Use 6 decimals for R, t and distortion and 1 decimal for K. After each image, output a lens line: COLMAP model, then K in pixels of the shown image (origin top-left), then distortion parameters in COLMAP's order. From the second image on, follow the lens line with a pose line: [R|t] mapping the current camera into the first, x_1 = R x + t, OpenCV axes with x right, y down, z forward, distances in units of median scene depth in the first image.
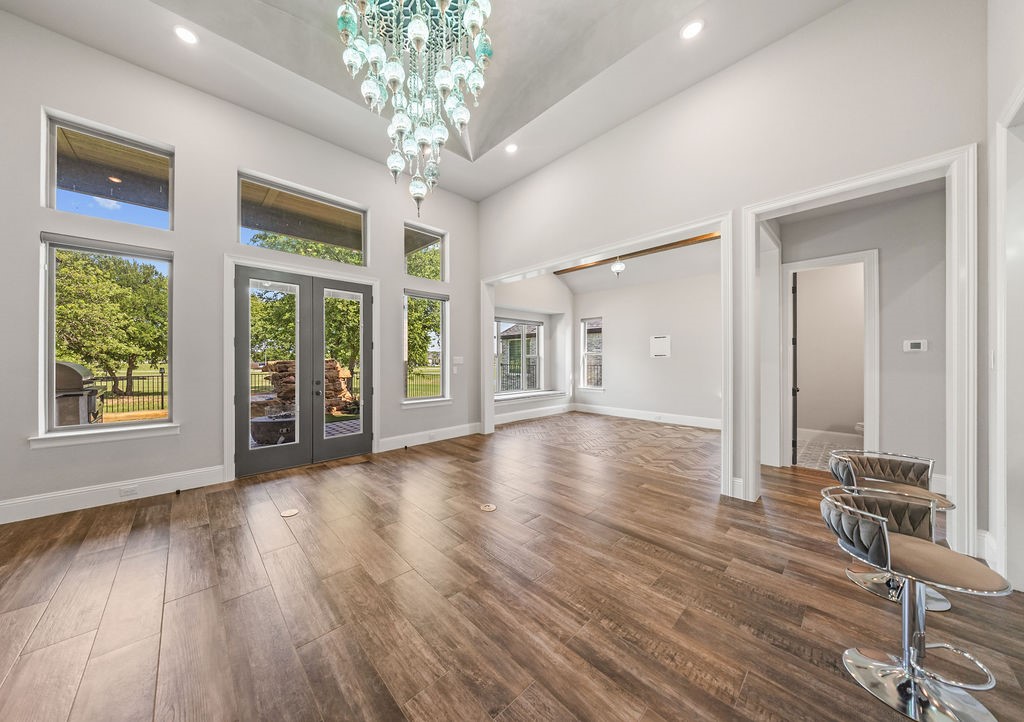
lens RADIAL K [[332.8, 0, 470.3], [0, 332.8, 360.7], [0, 0, 1]] dist [0.000508, 0.000054]
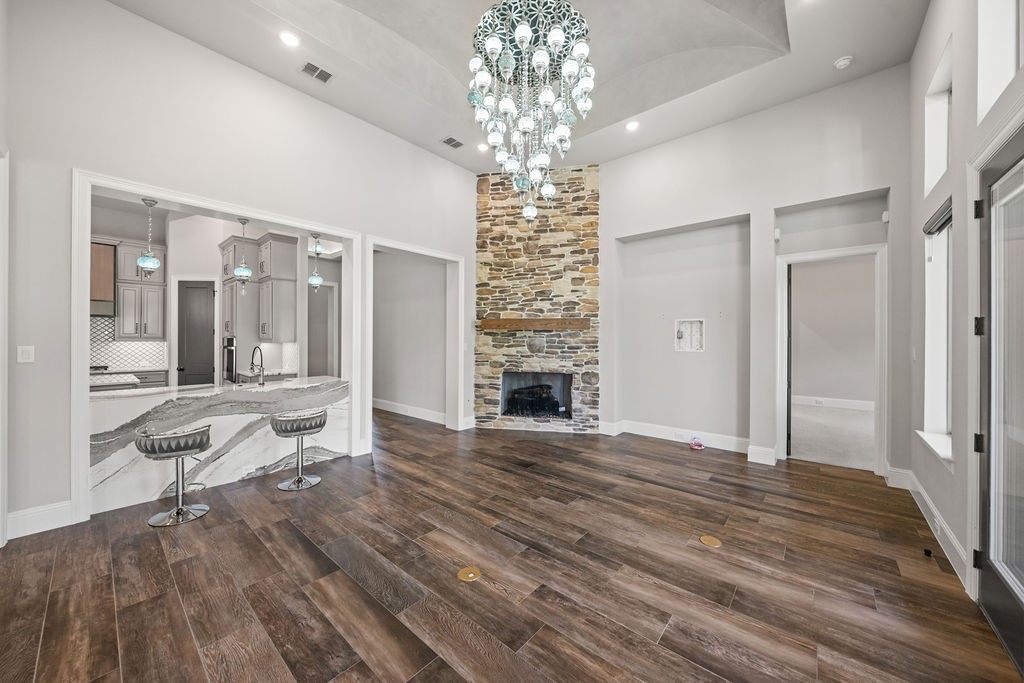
lens RADIAL K [[365.6, 0, 509.8], [0, 365.6, 337.8], [0, 0, 1]] dist [-0.000807, -0.000252]
pose [[-0.988945, -0.002353, -0.148266, 0.097549], [-0.003663, 0.999957, 0.008561, -0.062707], [0.148239, 0.009009, -0.988910, 2.041867]]
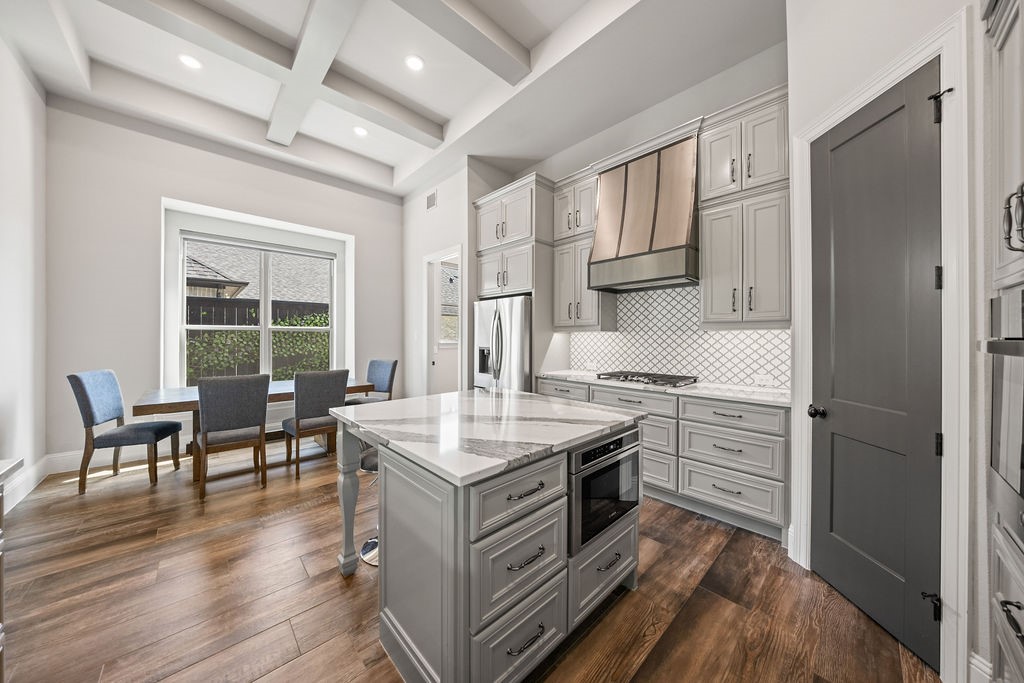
lens RADIAL K [[338.5, 0, 509.8], [0, 338.5, 336.3], [0, 0, 1]] dist [-0.000129, -0.000025]
pose [[-0.049703, -0.000920, 0.998764, 1.181251], [0.005594, 0.999984, 0.001200, 0.003658], [-0.998748, 0.005647, -0.049697, 0.061596]]
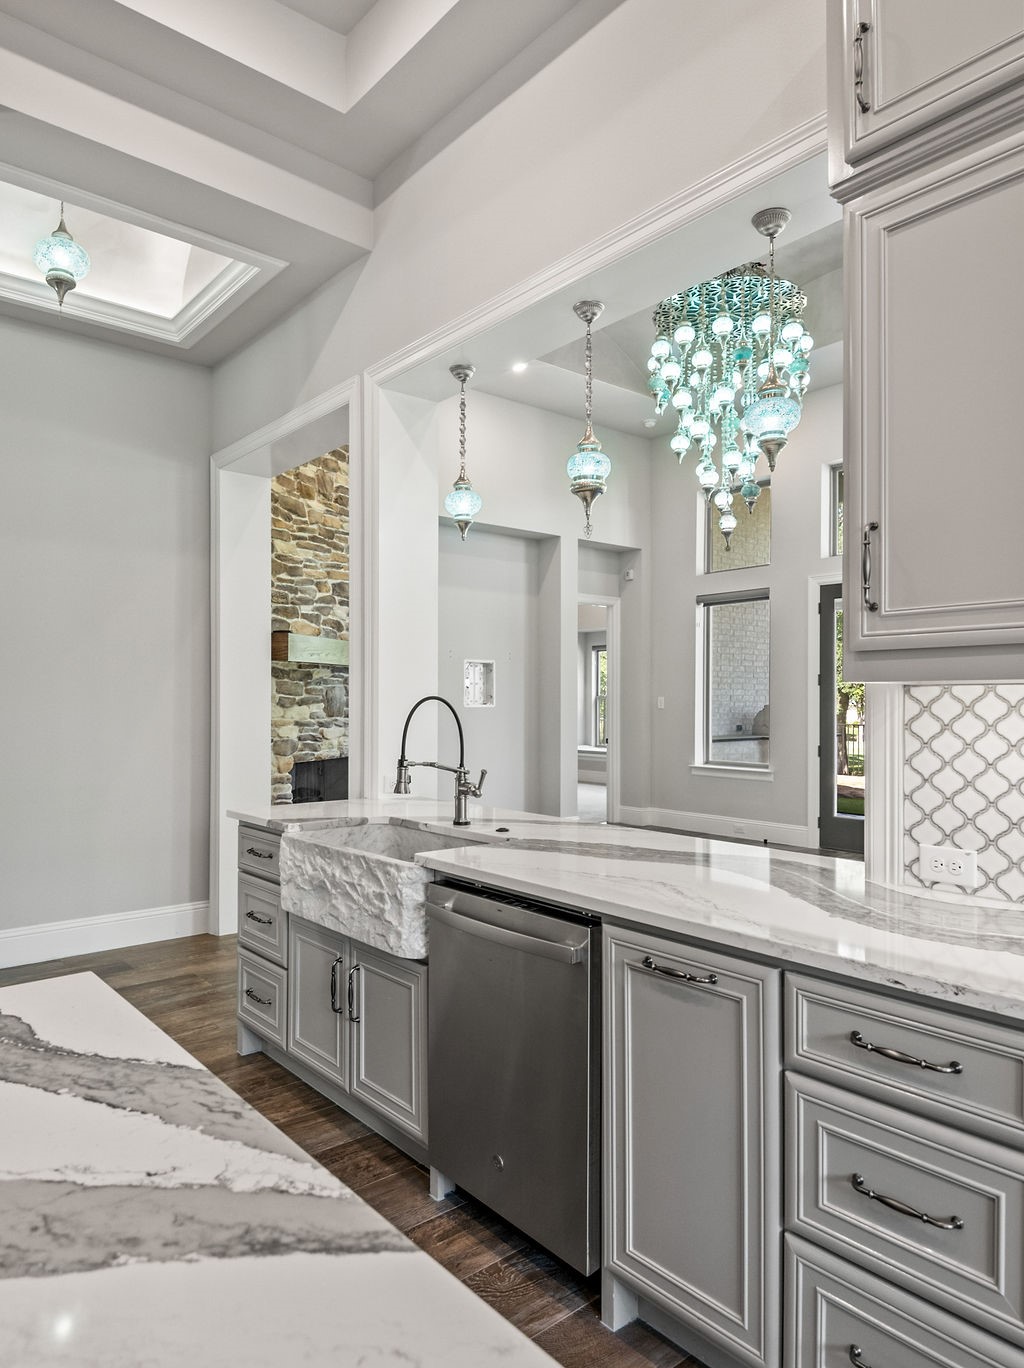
lens RADIAL K [[884.4, 0, 494.4], [0, 884.4, 699.5], [0, 0, 1]] dist [0.005075, 0.000366]
pose [[-0.014291, -0.003123, -0.999893, 2.100436], [-0.006453, 0.999975, -0.003031, 0.005378], [0.999877, 0.006409, -0.014311, 0.331155]]
